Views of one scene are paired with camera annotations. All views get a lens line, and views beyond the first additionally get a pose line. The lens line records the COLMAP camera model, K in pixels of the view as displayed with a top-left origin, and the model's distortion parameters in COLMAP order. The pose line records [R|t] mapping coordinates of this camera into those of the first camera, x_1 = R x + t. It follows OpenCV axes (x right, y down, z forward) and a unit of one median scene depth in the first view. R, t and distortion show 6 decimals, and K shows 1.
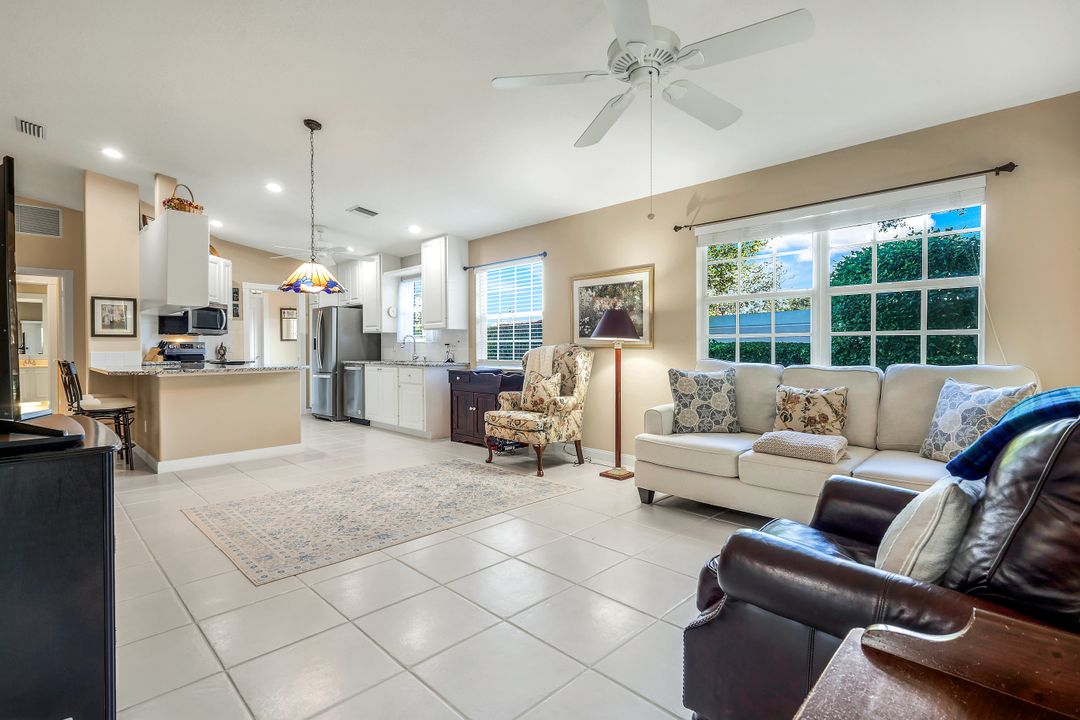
lens RADIAL K [[515.3, 0, 540.3], [0, 515.3, 350.2], [0, 0, 1]] dist [0.004809, 0.001289]
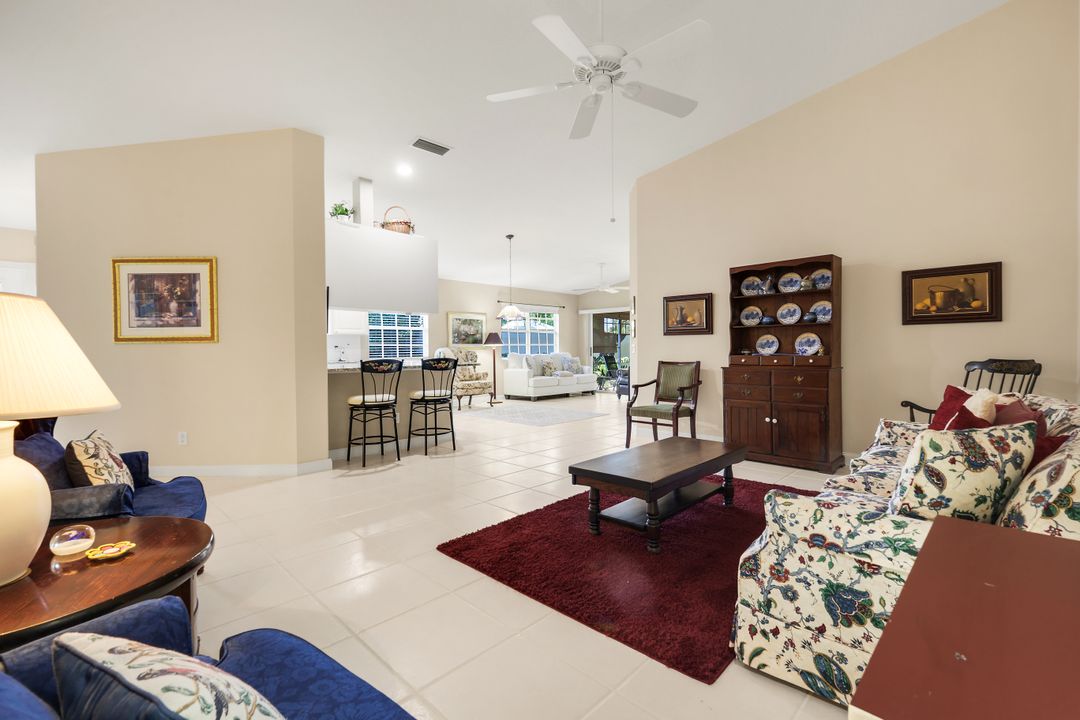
lens RADIAL K [[479.5, 0, 550.1], [0, 479.5, 357.8], [0, 0, 1]] dist [0.003958, 0.001101]
pose [[-0.028740, -0.012970, 0.999503, -1.635987], [0.012420, 0.999834, 0.013331, 0.008095], [-0.999510, 0.012797, -0.028574, 0.634993]]
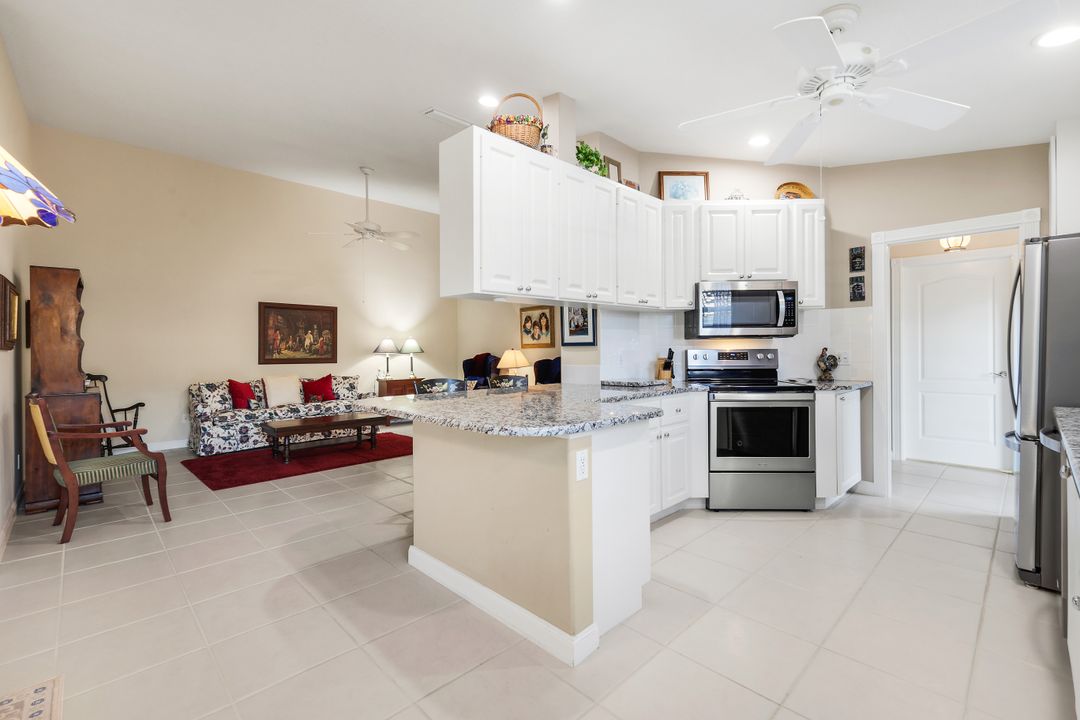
lens RADIAL K [[479.5, 0, 538.5], [0, 479.5, 350.6], [0, 0, 1]] dist [0.003958, 0.001101]
pose [[-0.013060, 0.005654, -0.999899, -0.117862], [0.003127, 0.999979, 0.005614, -0.022730], [0.999910, -0.003053, -0.013077, 0.942140]]
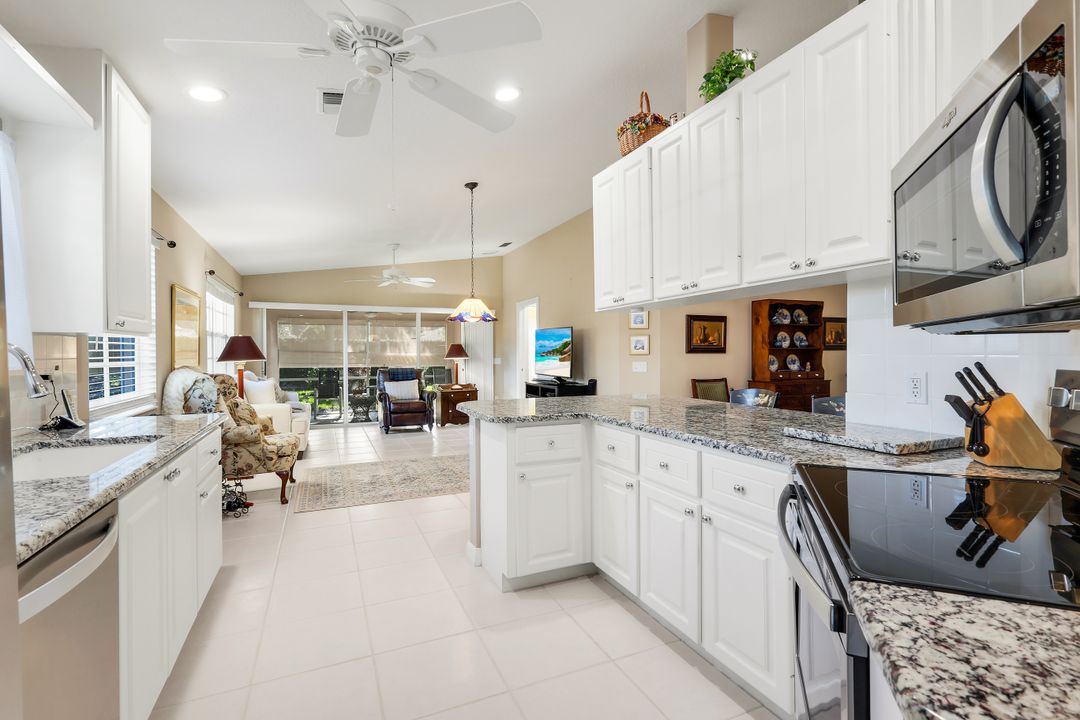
lens RADIAL K [[479.5, 0, 547.3], [0, 479.5, 352.4], [0, 0, 1]] dist [0.003958, 0.001101]
pose [[-0.937857, 0.009064, 0.346903, -0.702766], [0.009993, 0.999950, 0.000891, -0.028464], [-0.346877, 0.004303, -0.937901, 1.411306]]
